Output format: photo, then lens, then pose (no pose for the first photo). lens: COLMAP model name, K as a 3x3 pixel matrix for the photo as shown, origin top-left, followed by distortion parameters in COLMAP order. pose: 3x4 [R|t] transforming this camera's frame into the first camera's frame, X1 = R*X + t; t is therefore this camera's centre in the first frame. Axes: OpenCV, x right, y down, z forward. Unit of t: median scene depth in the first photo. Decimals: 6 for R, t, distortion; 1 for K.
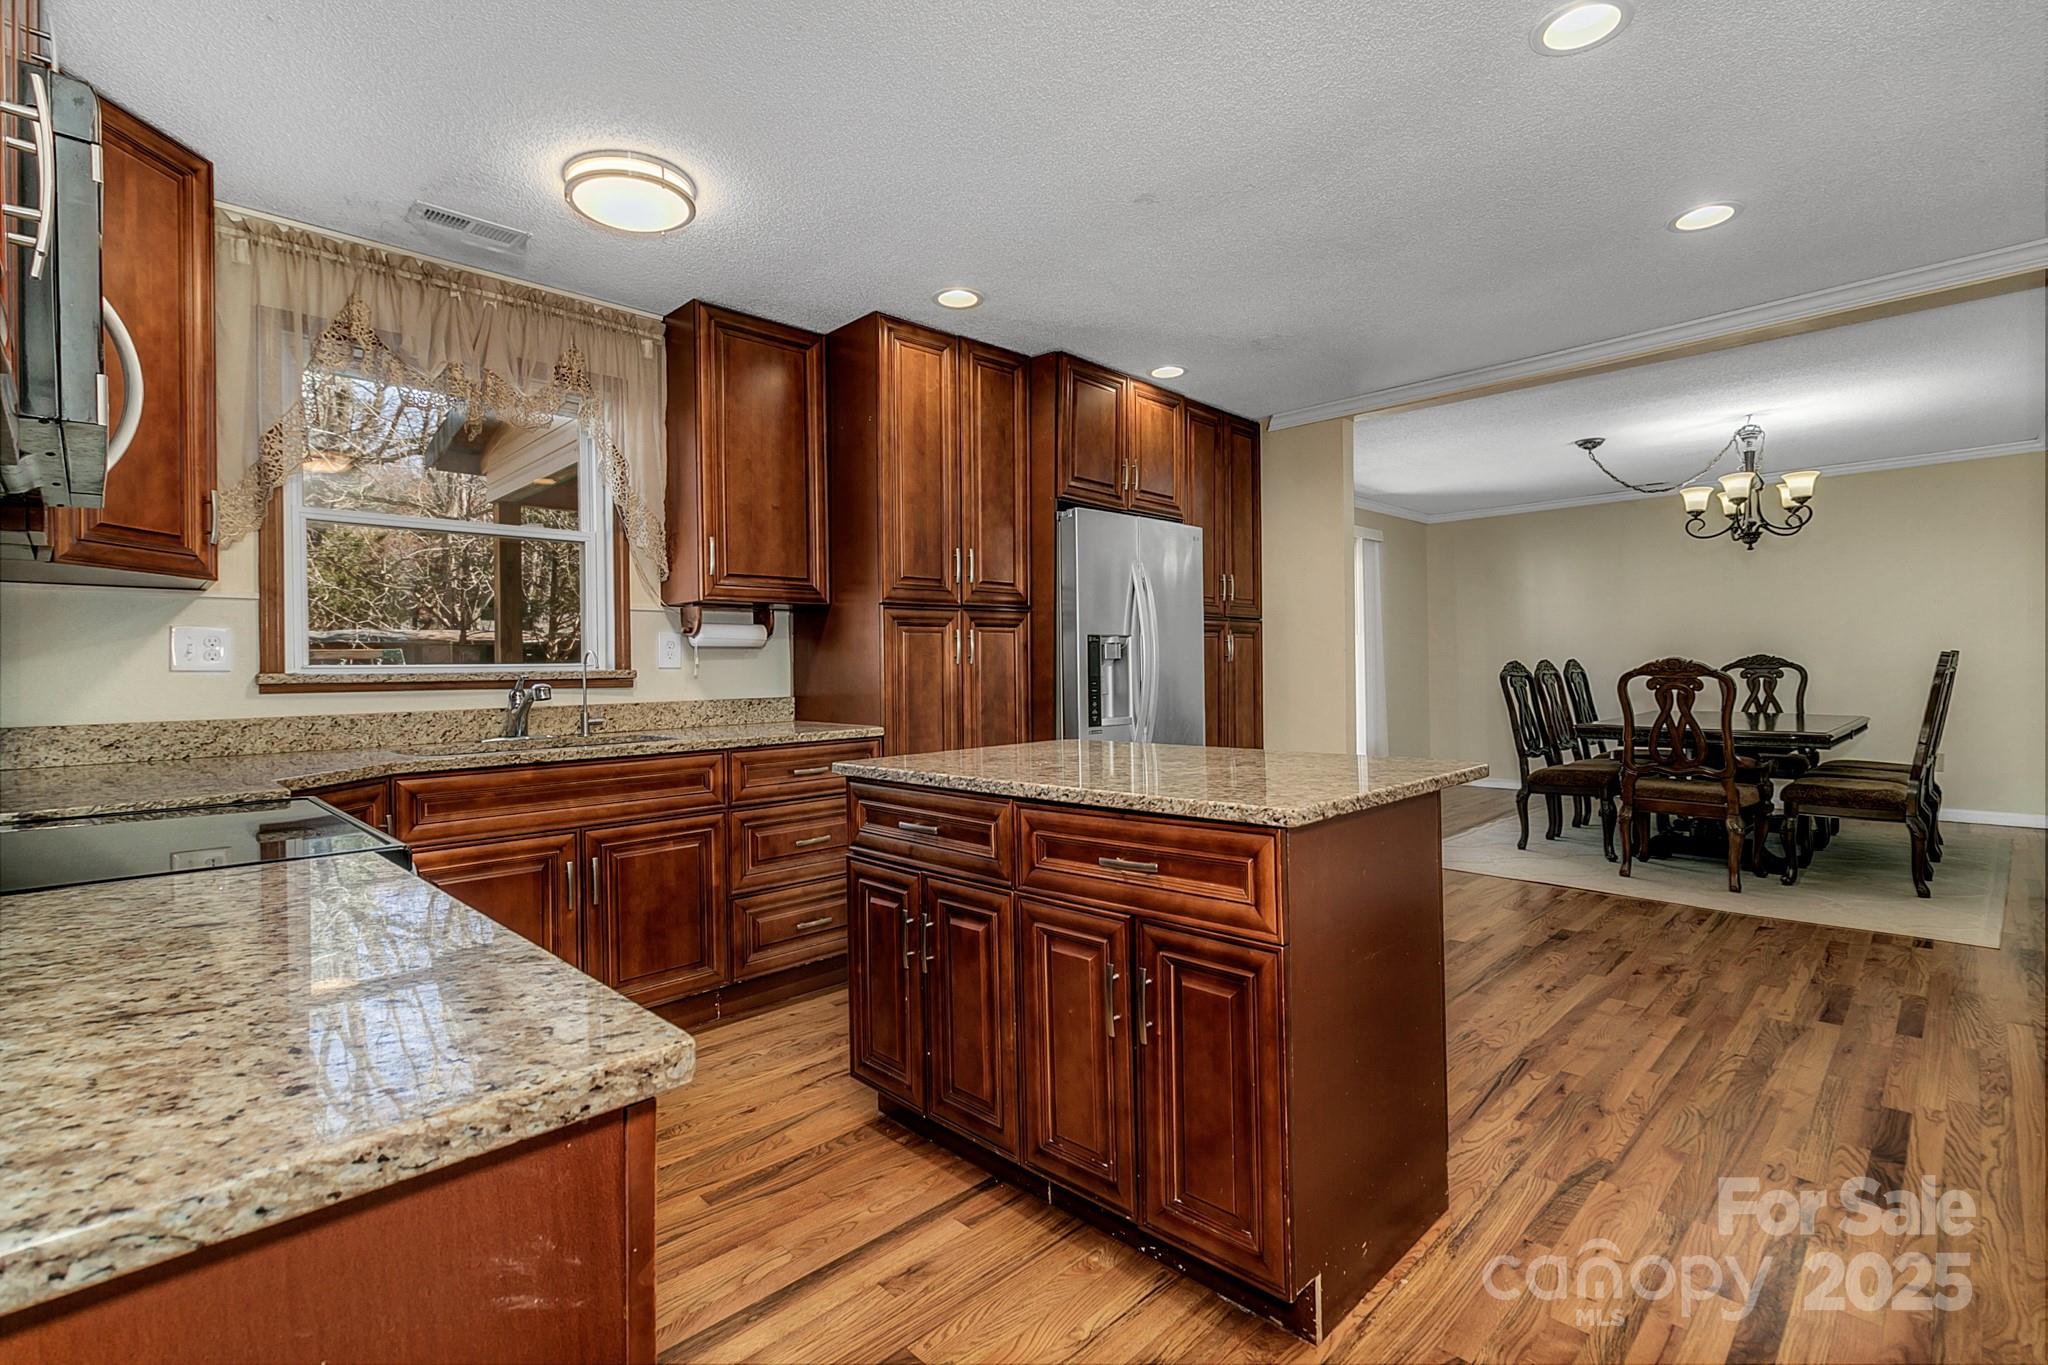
lens RADIAL K [[939.1, 0, 1027.7], [0, 939.1, 666.4], [0, 0, 1]] dist [-0.000251, 0.001133]
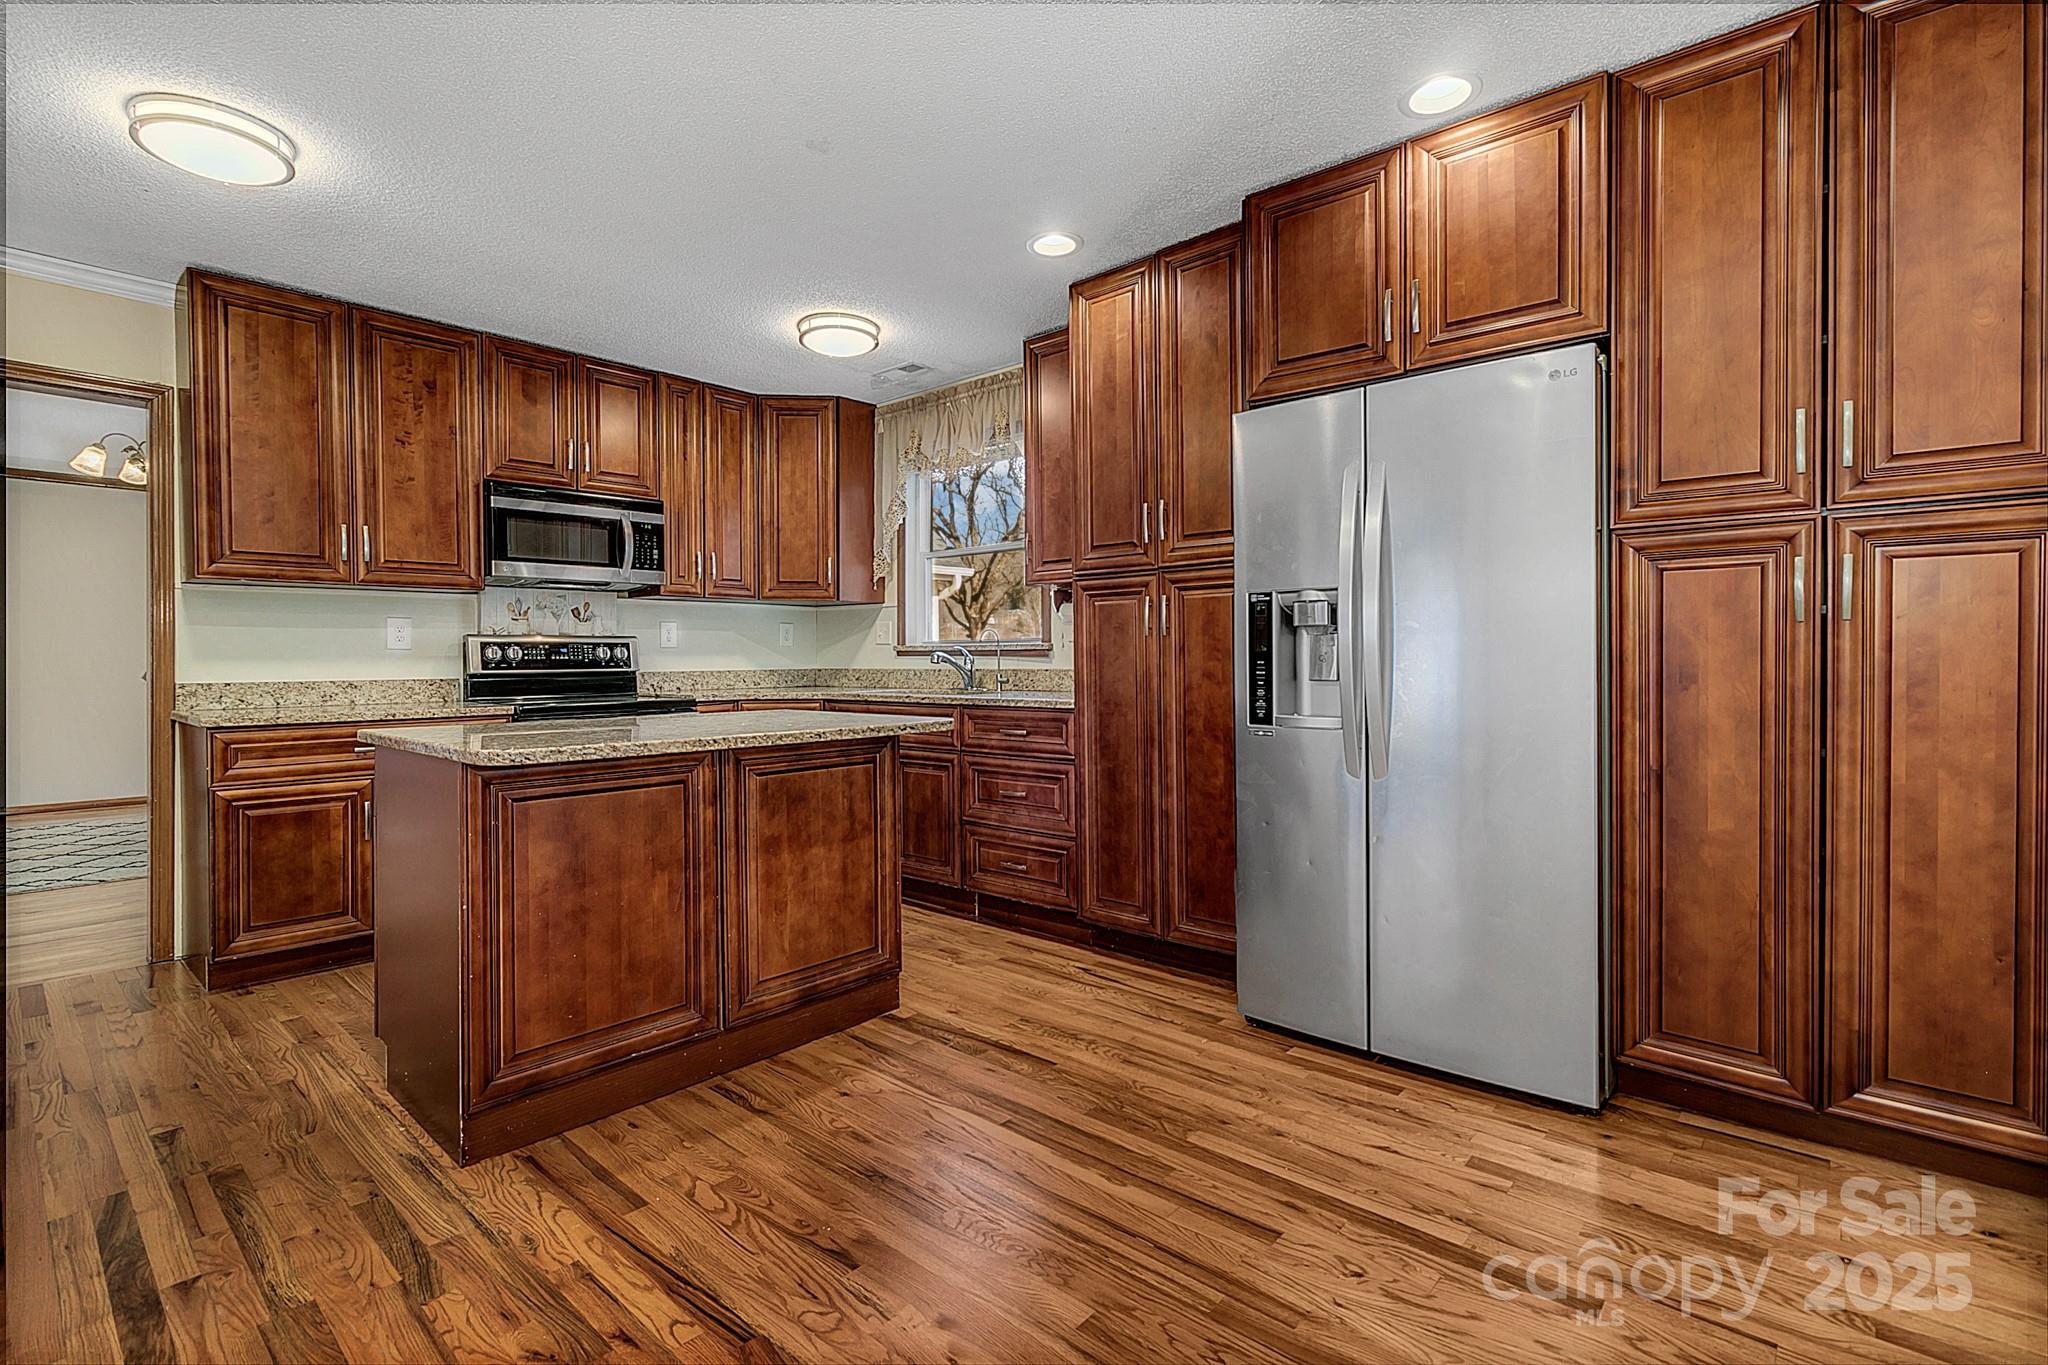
lens RADIAL K [[939.1, 0, 1012.0], [0, 939.1, 670.0], [0, 0, 1]] dist [-0.000251, 0.001133]
pose [[0.058202, 0.028473, -0.997899, 0.943268], [0.005212, 0.999571, 0.028825, 0.003377], [0.998291, -0.006878, 0.058029, 0.976005]]
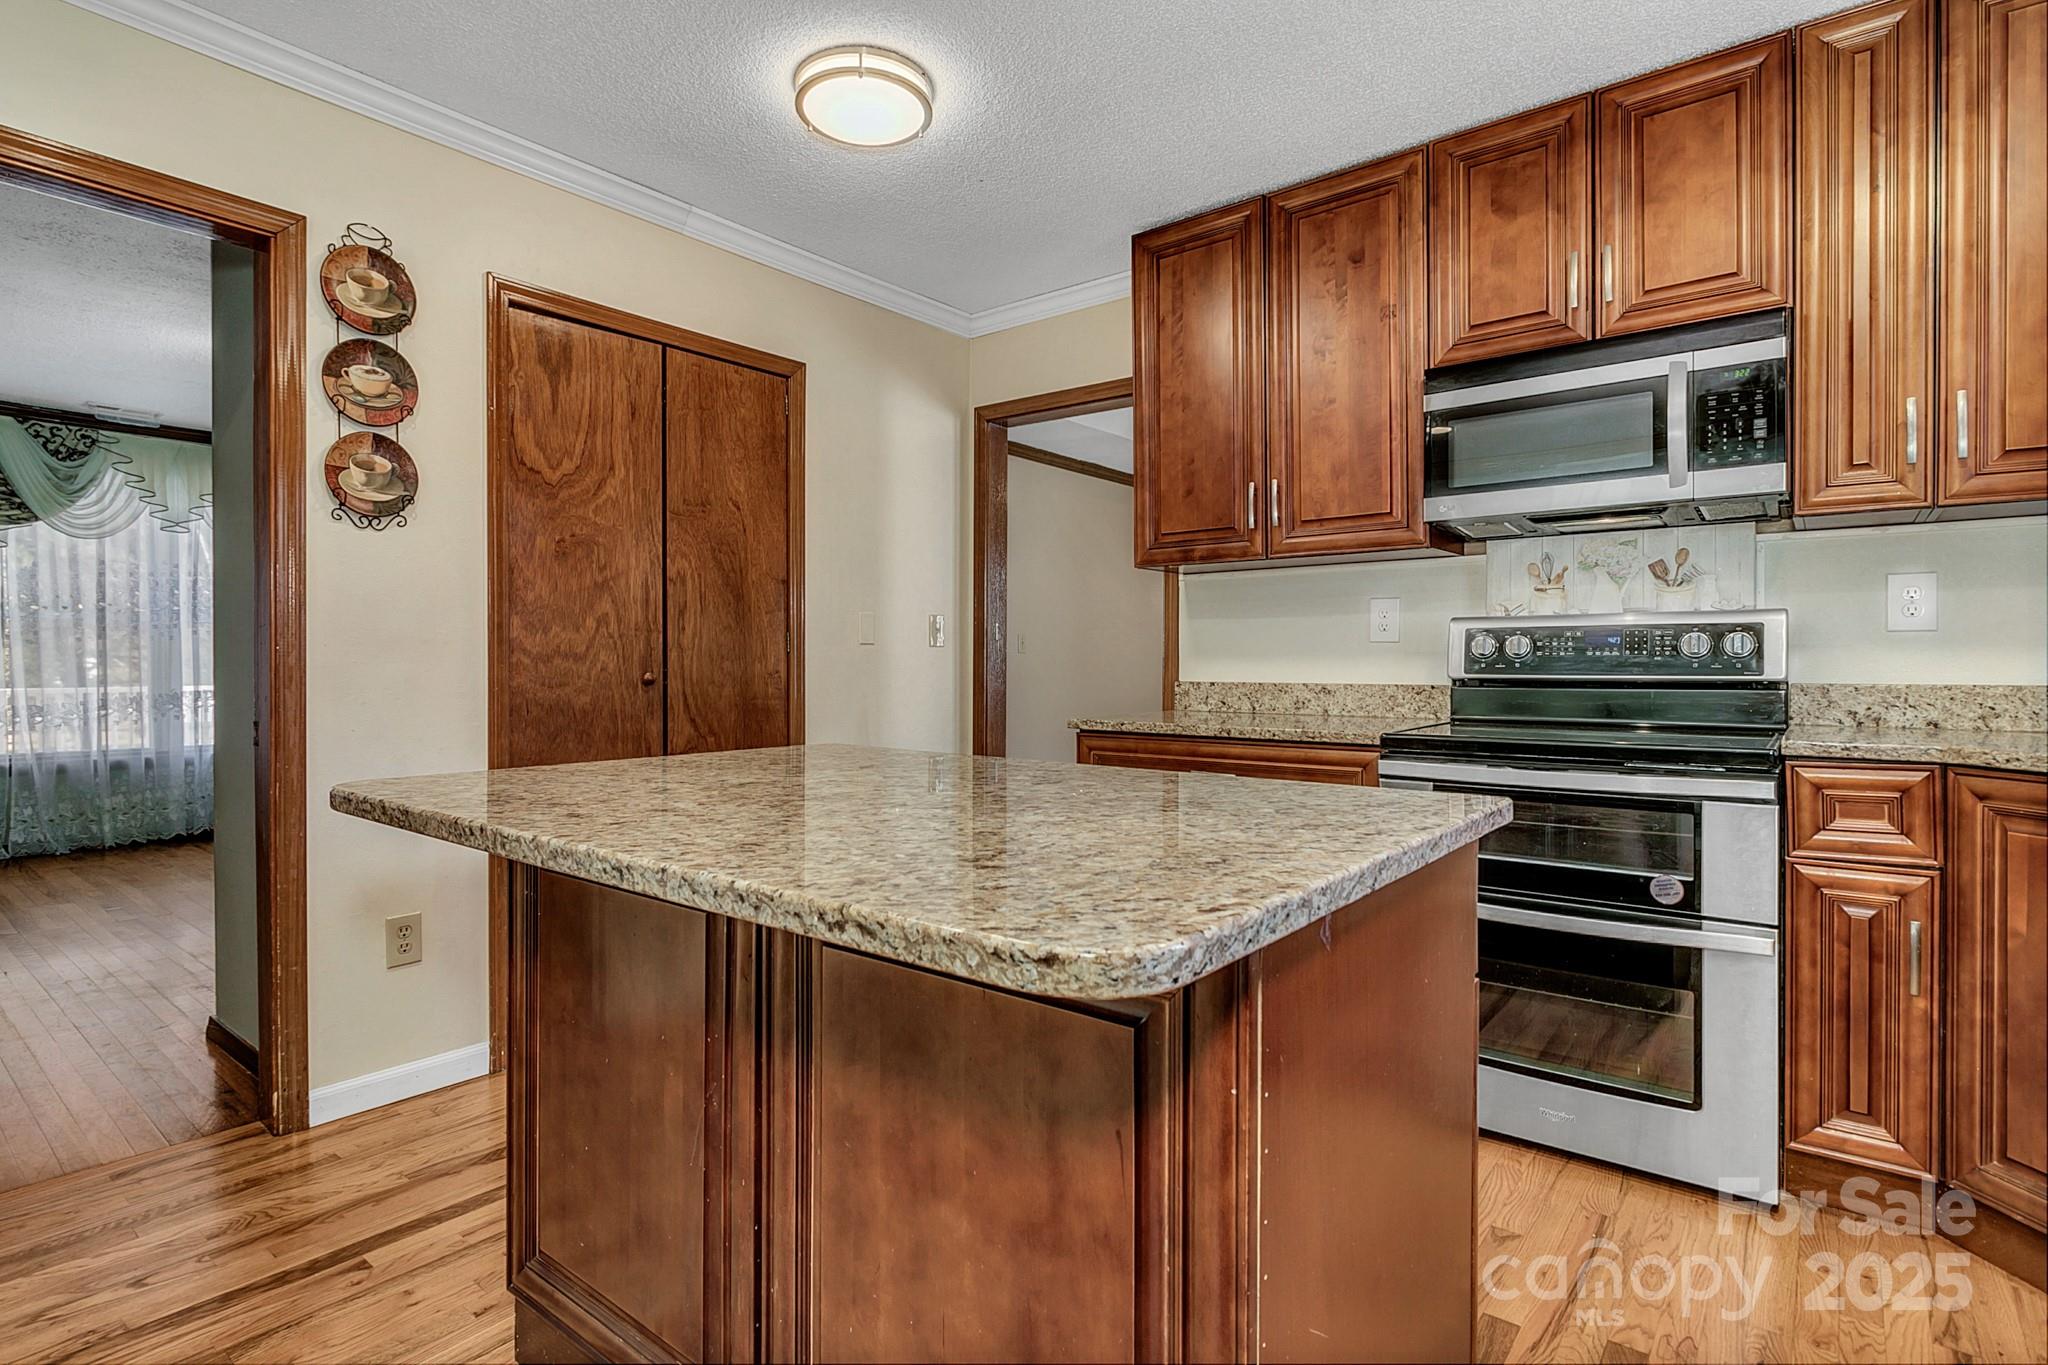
lens RADIAL K [[1024.3, 0, 1022.9], [0, 1024.3, 662.5], [0, 0, 1]] dist [-0.000194, -0.001120]
pose [[-0.992938, 0.015952, -0.117560, 0.081034], [0.015811, 0.999873, 0.002130, 0.019721], [0.117579, 0.000256, -0.993064, 1.168584]]
